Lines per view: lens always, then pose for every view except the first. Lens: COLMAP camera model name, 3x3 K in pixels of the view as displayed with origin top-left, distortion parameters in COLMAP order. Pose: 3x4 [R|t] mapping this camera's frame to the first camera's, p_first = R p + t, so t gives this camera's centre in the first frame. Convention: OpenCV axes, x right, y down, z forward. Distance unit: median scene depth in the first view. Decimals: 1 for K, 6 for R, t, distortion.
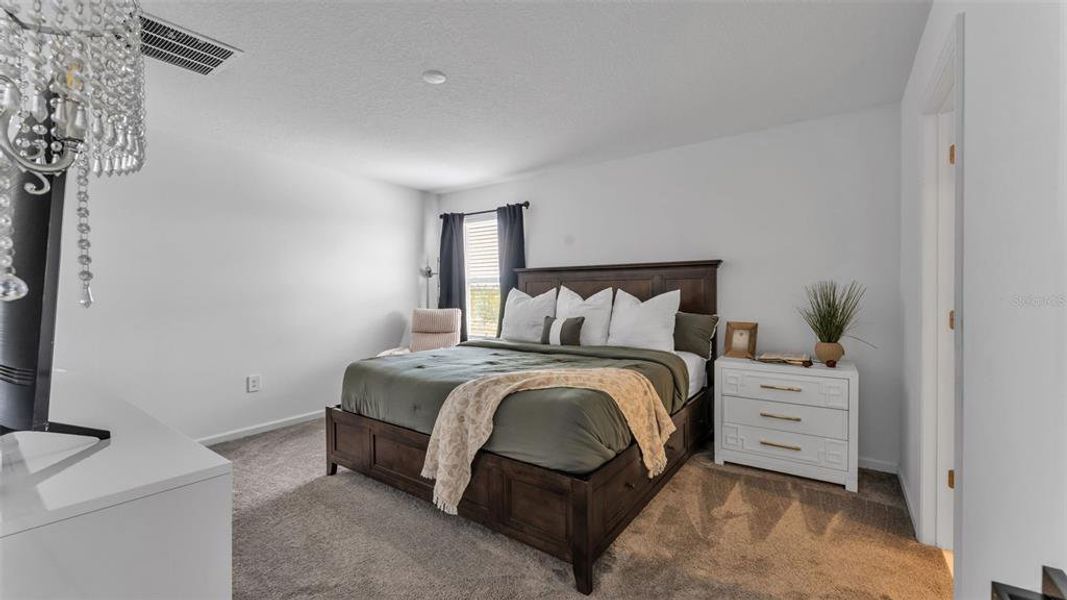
lens RADIAL K [[424.4, 0, 535.7], [0, 424.4, 295.5], [0, 0, 1]] dist [0.000153, -0.000987]
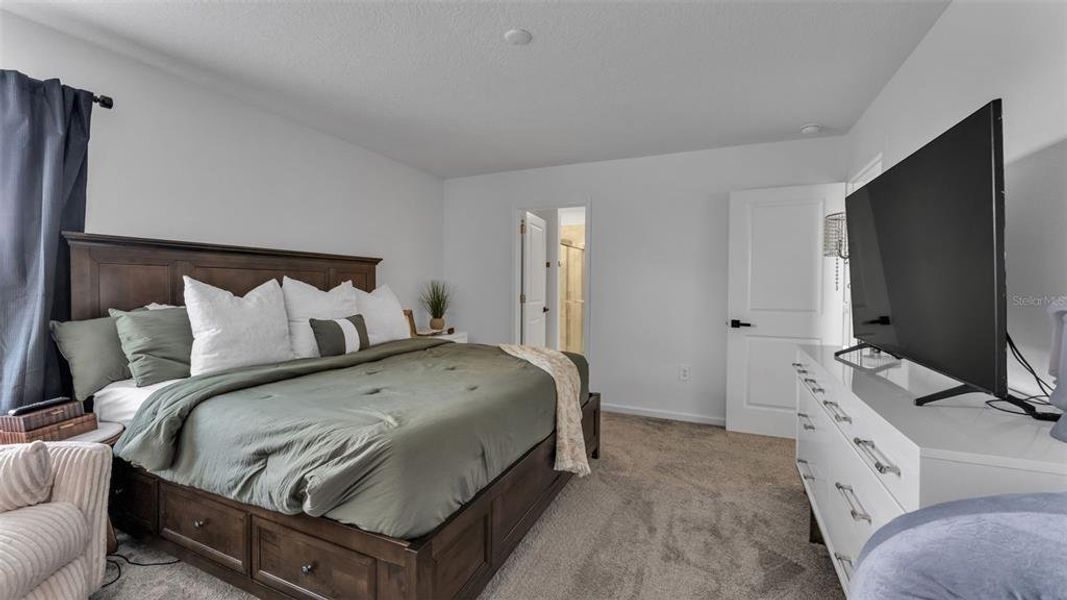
lens RADIAL K [[424.4, 0, 533.2], [0, 424.4, 297.1], [0, 0, 1]] dist [0.000153, -0.000987]
pose [[-0.192147, -0.021472, 0.981131, -0.700631], [0.007517, 0.999699, 0.023351, -0.001748], [-0.981337, 0.011862, -0.191928, 0.736435]]
